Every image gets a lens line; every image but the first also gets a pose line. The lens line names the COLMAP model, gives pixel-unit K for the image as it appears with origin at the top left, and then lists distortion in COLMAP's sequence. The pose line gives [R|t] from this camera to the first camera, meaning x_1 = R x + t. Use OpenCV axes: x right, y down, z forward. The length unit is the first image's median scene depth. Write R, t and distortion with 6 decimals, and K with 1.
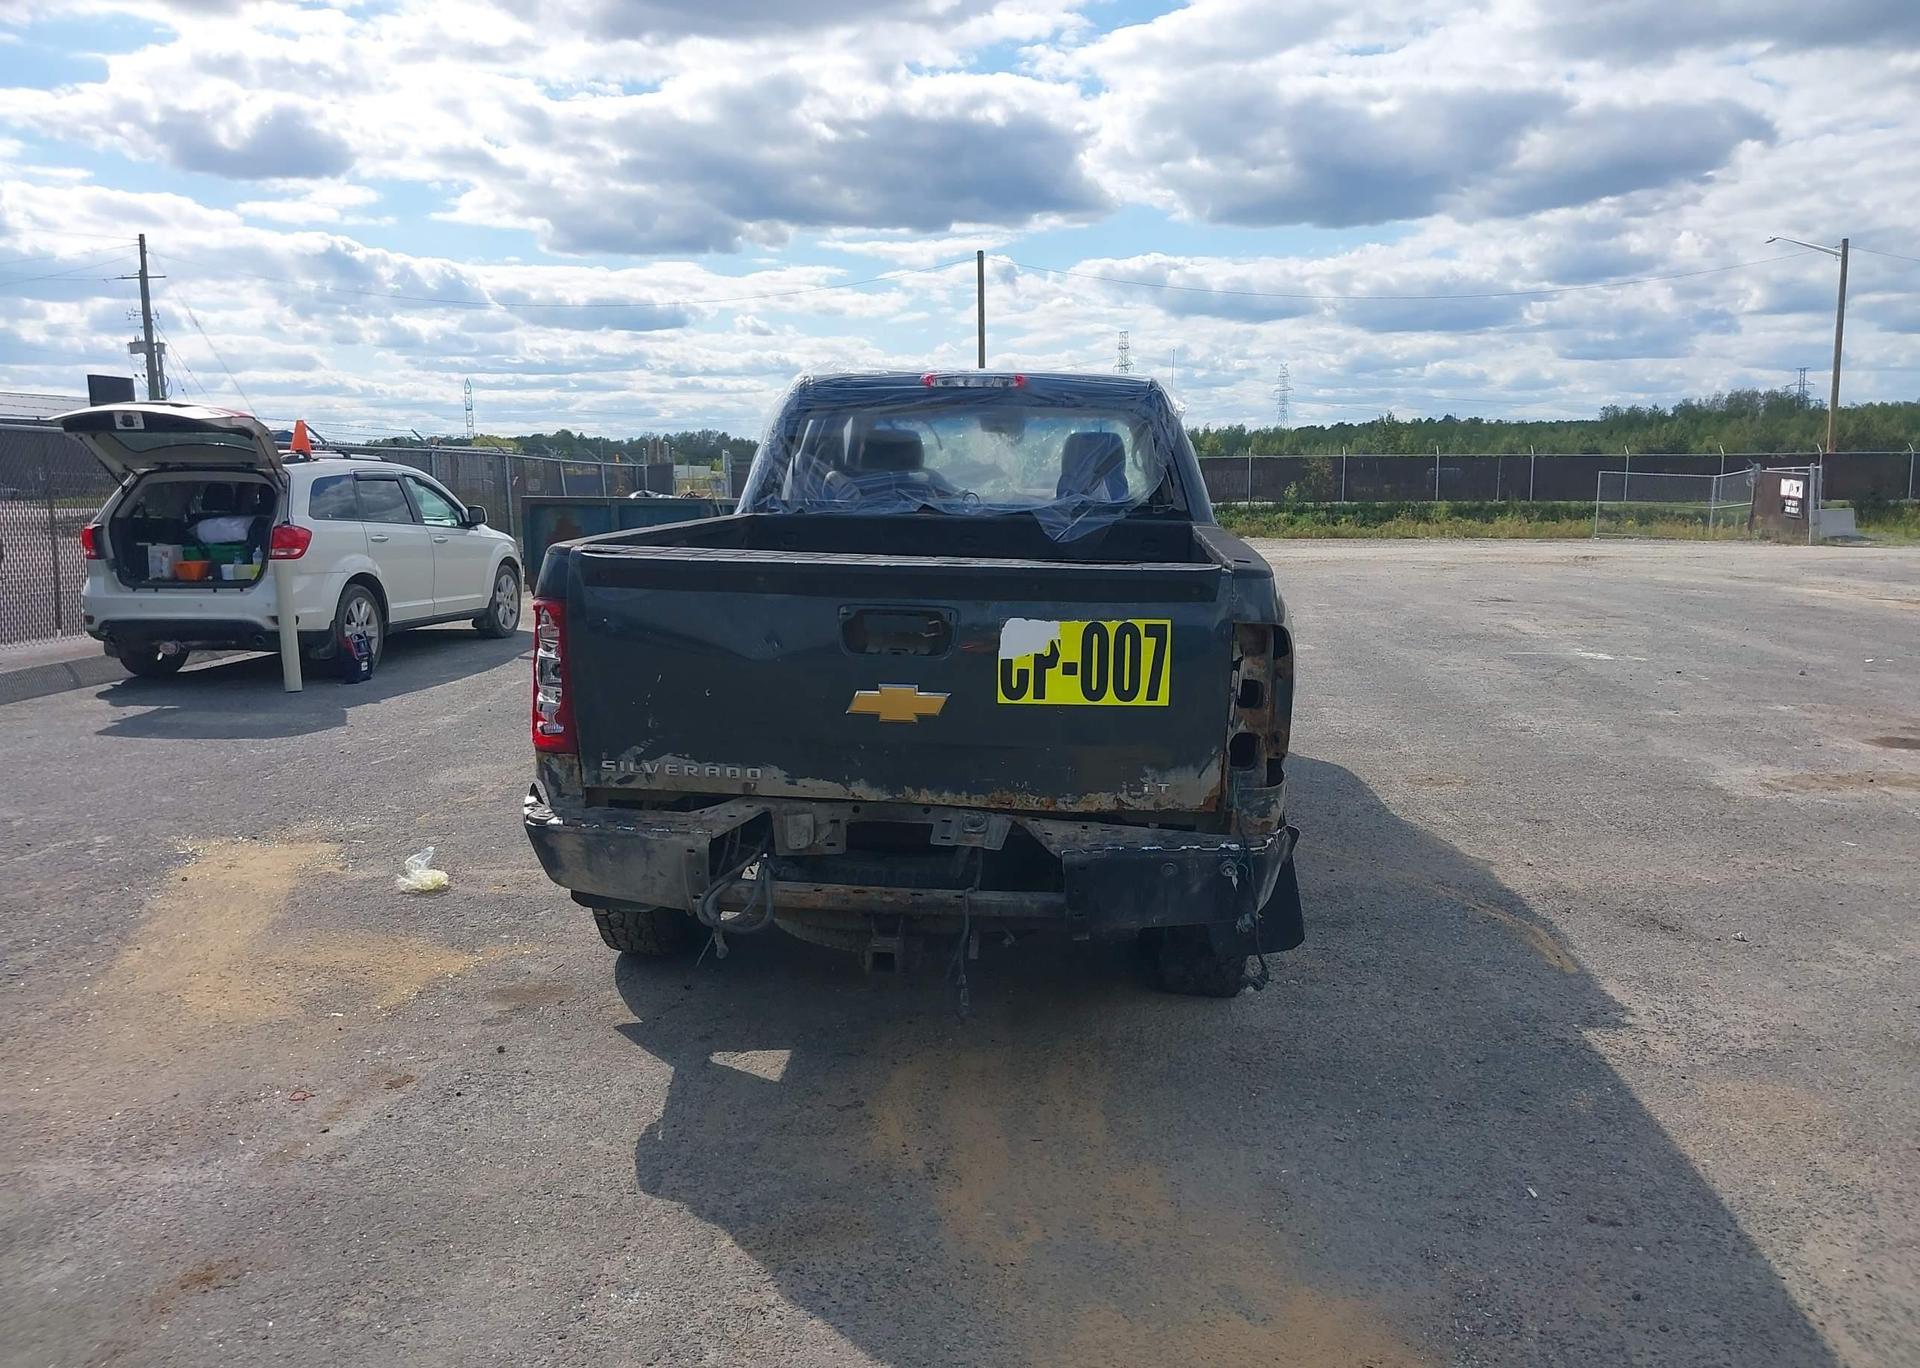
lens RADIAL K [[1517.6, 0, 970.3], [0, 1517.6, 655.7], [0, 0, 1]] dist [0.034296, -0.051783]
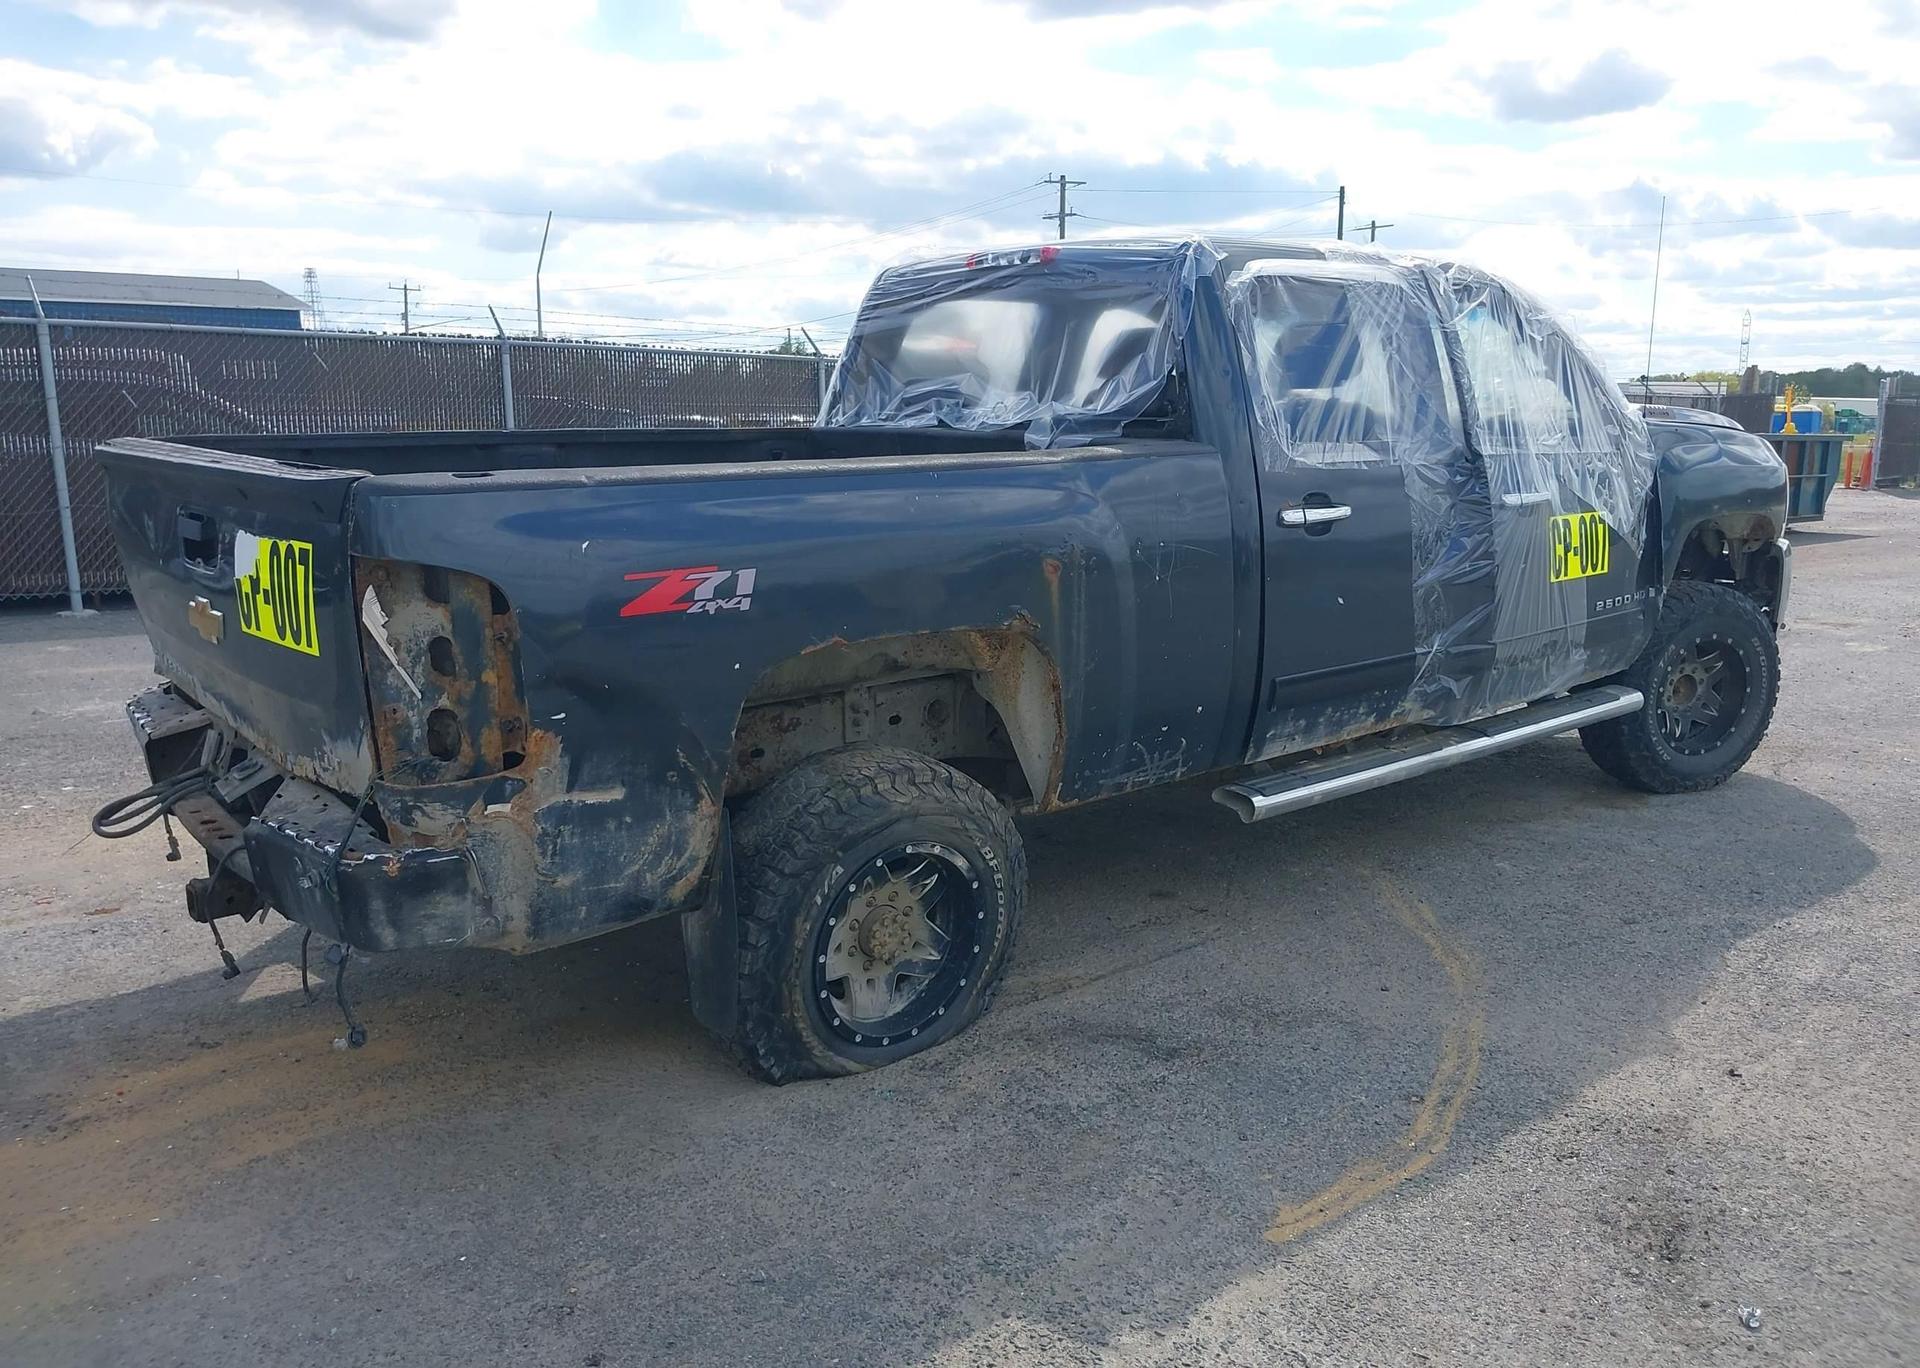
lens RADIAL K [[1517.6, 0, 971.7], [0, 1517.6, 668.2], [0, 0, 1]] dist [0.034296, -0.051783]
pose [[0.707767, 0.119735, -0.696225, 0.881705], [-0.086927, 0.992803, 0.082372, -0.052399], [0.701078, 0.002221, 0.713081, 0.661620]]
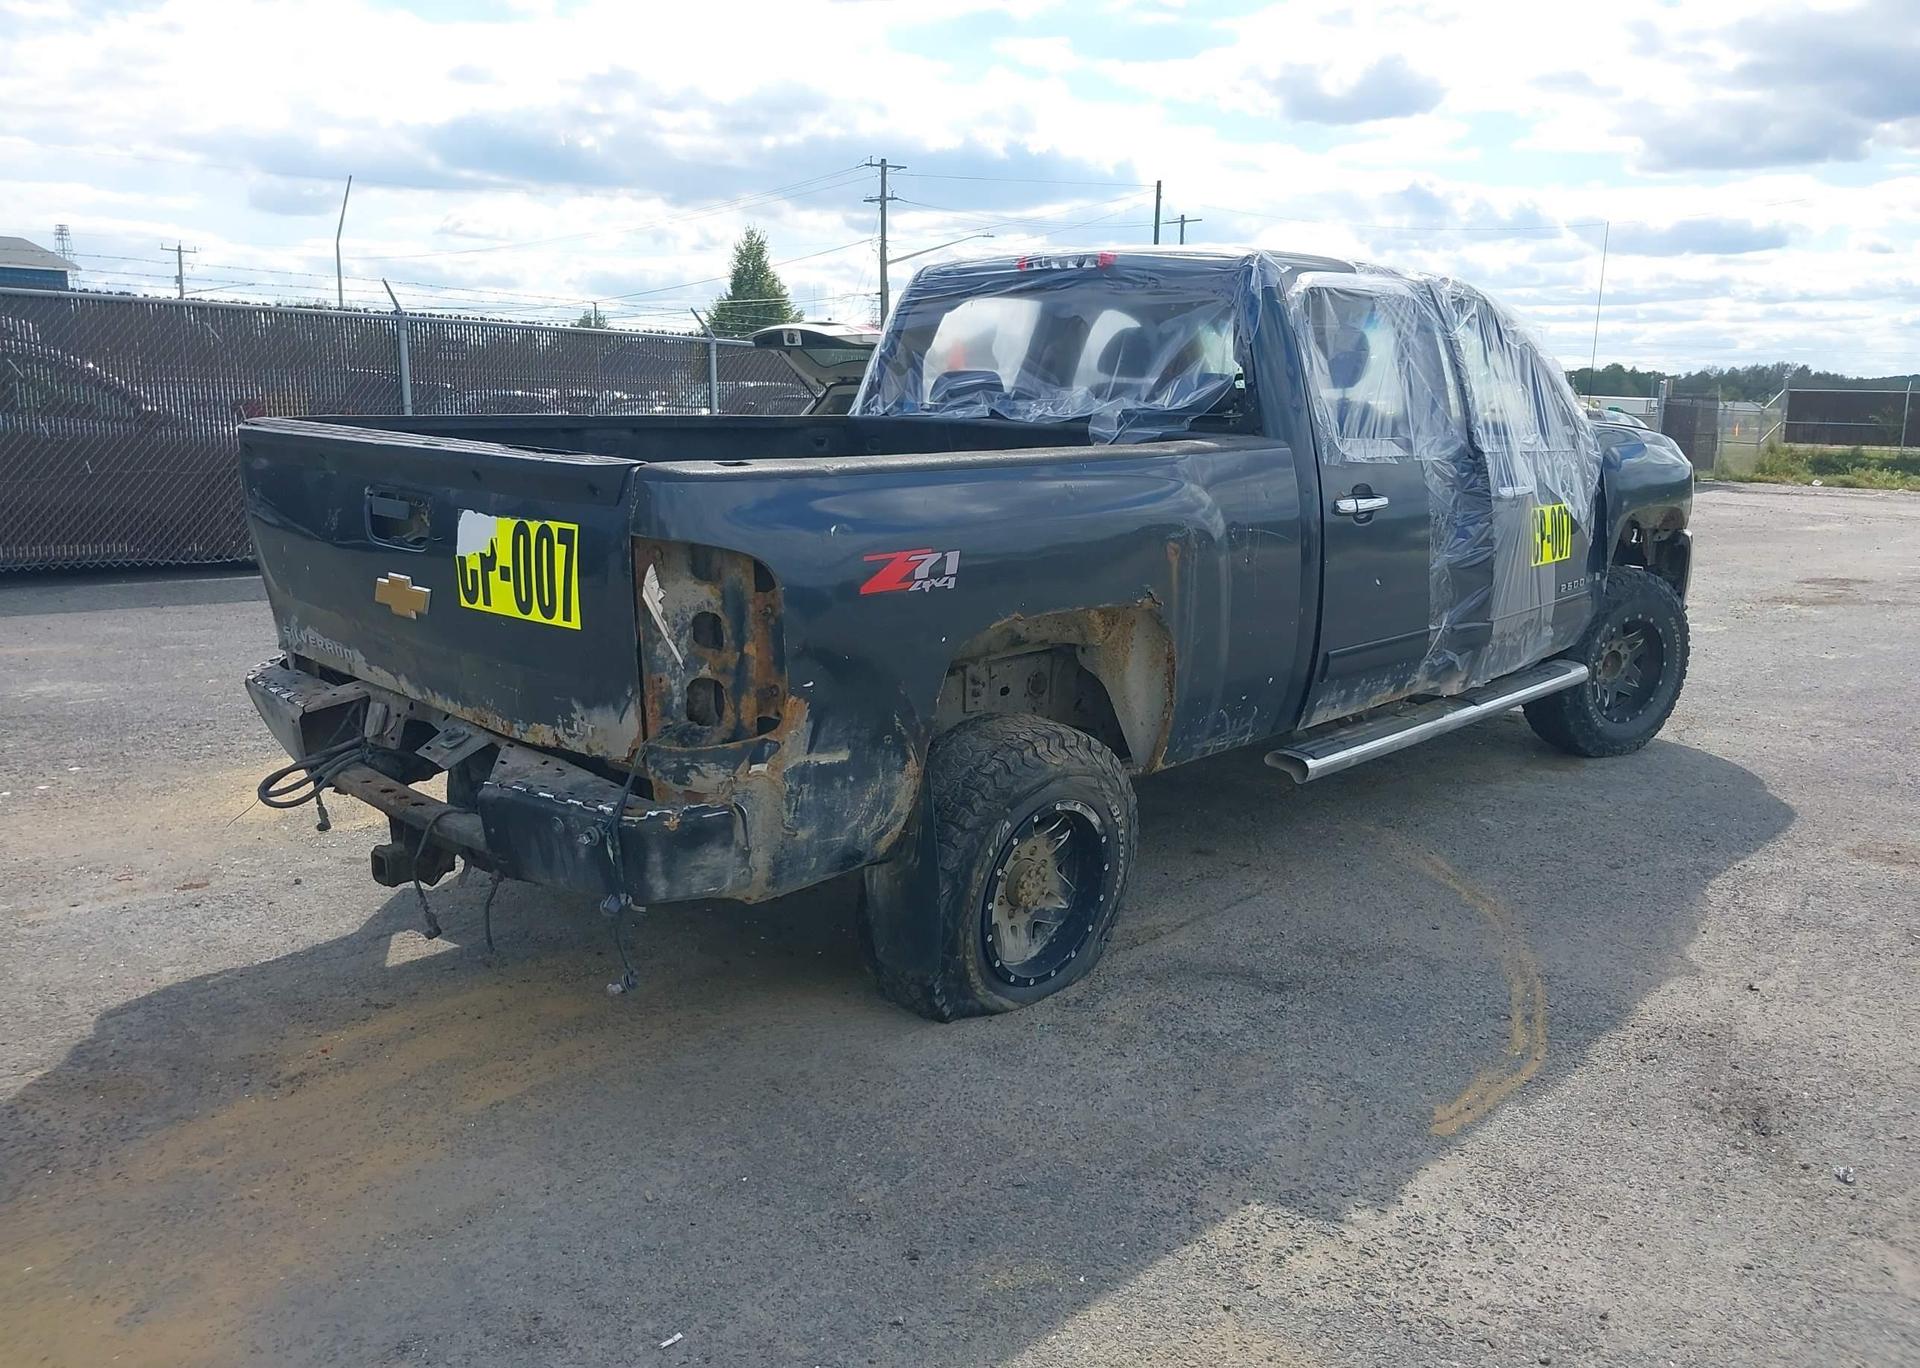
lens RADIAL K [[1517.6, 0, 967.4], [0, 1517.6, 663.4], [0, 0, 1]] dist [0.034296, -0.051783]
pose [[0.790094, 0.123285, -0.600461, 0.777042], [-0.094917, 0.992357, 0.078855, -0.033278], [0.605593, -0.005309, 0.795757, 0.454935]]
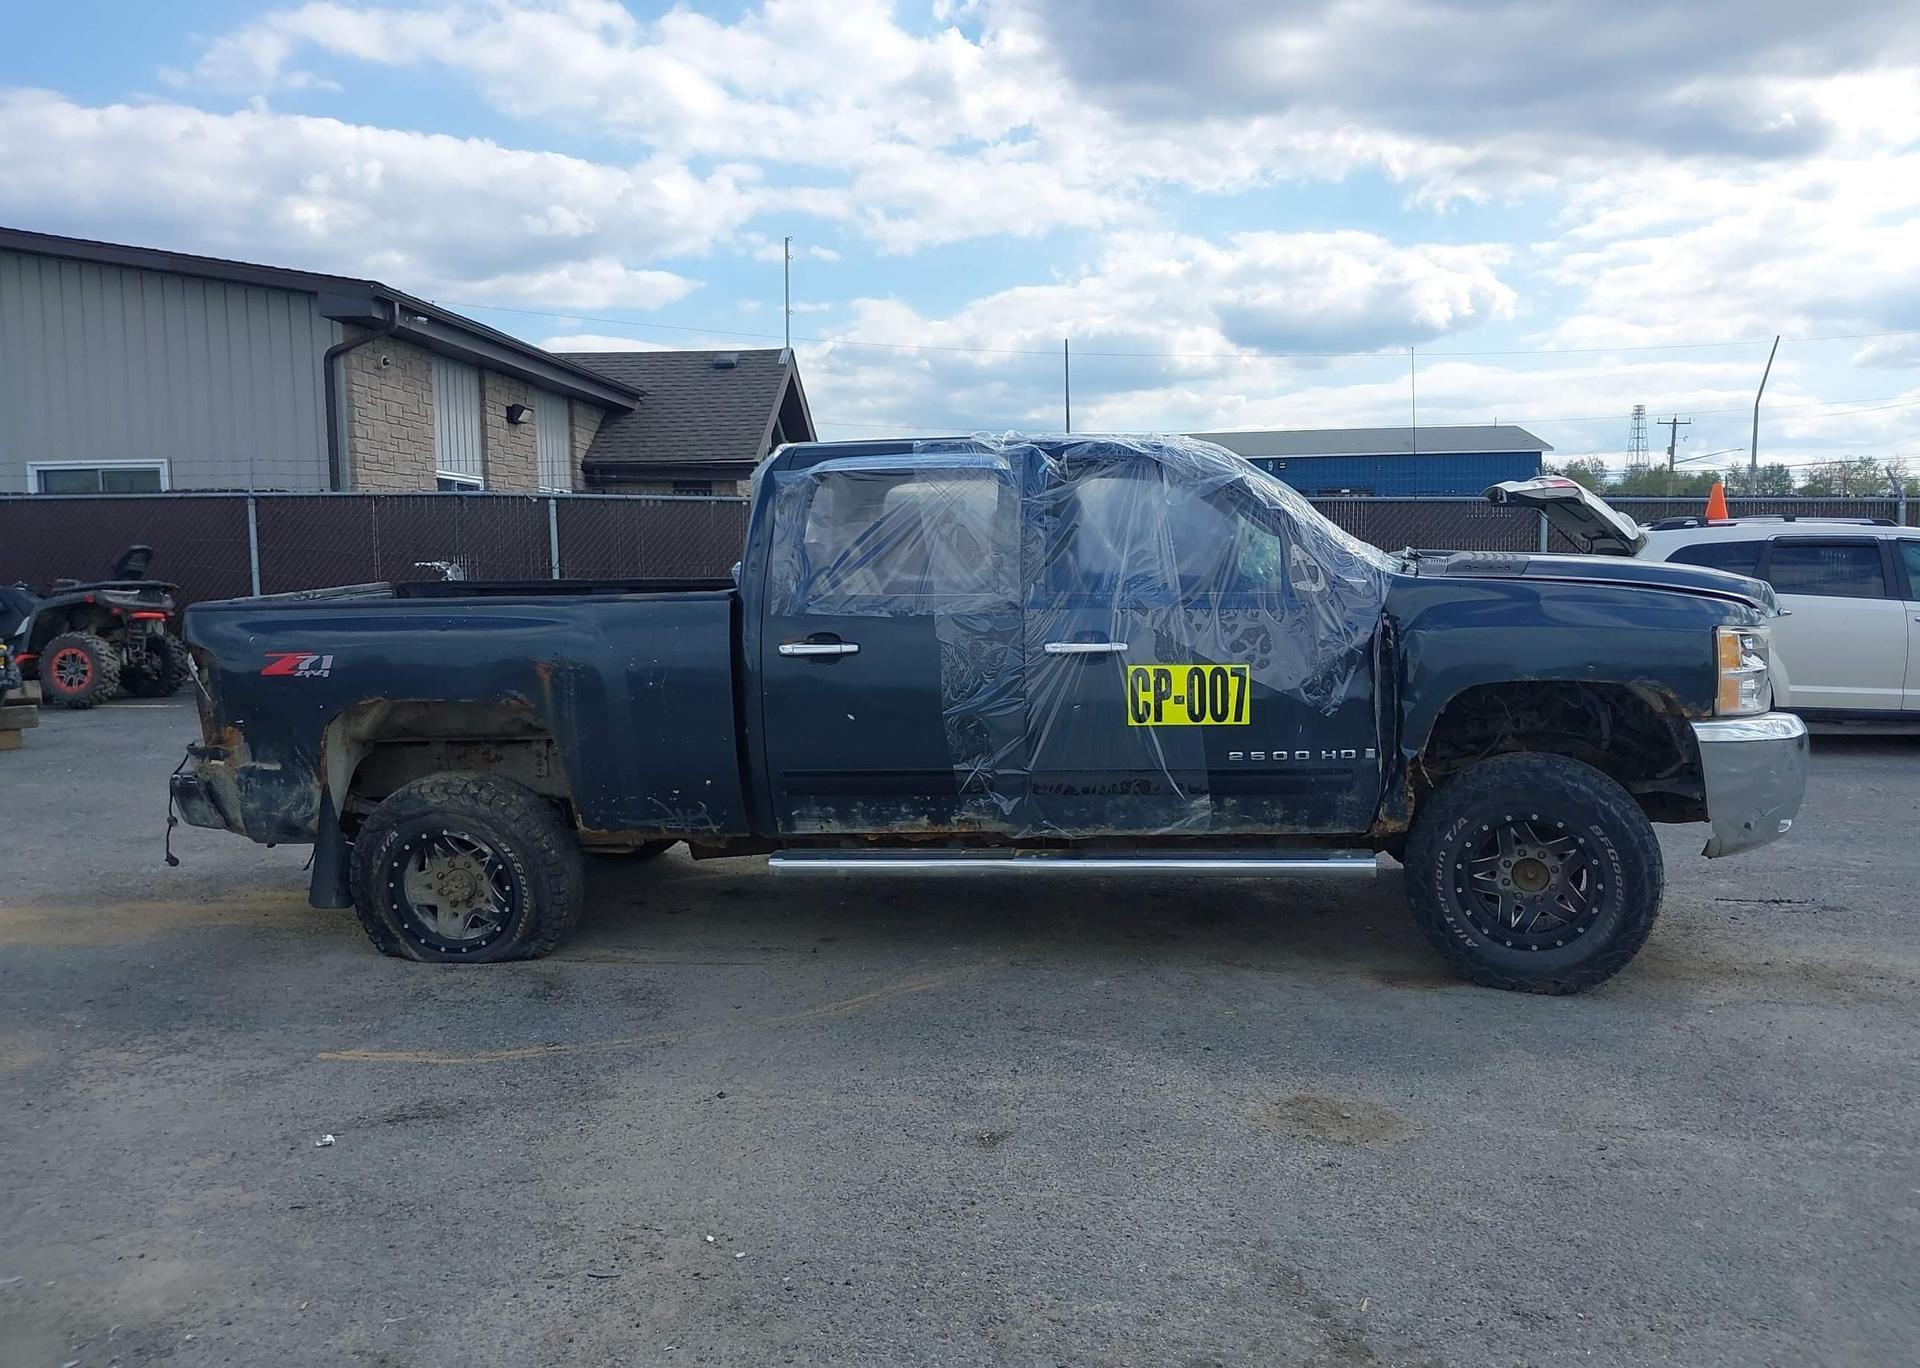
lens RADIAL K [[1517.6, 0, 973.6], [0, 1517.6, 677.9], [0, 0, 1]] dist [0.034296, -0.051783]
pose [[-0.025539, 0.087213, -0.995862, 1.705854], [-0.115031, 0.989314, 0.089589, -0.211805], [0.993034, 0.116843, -0.015234, 1.794729]]
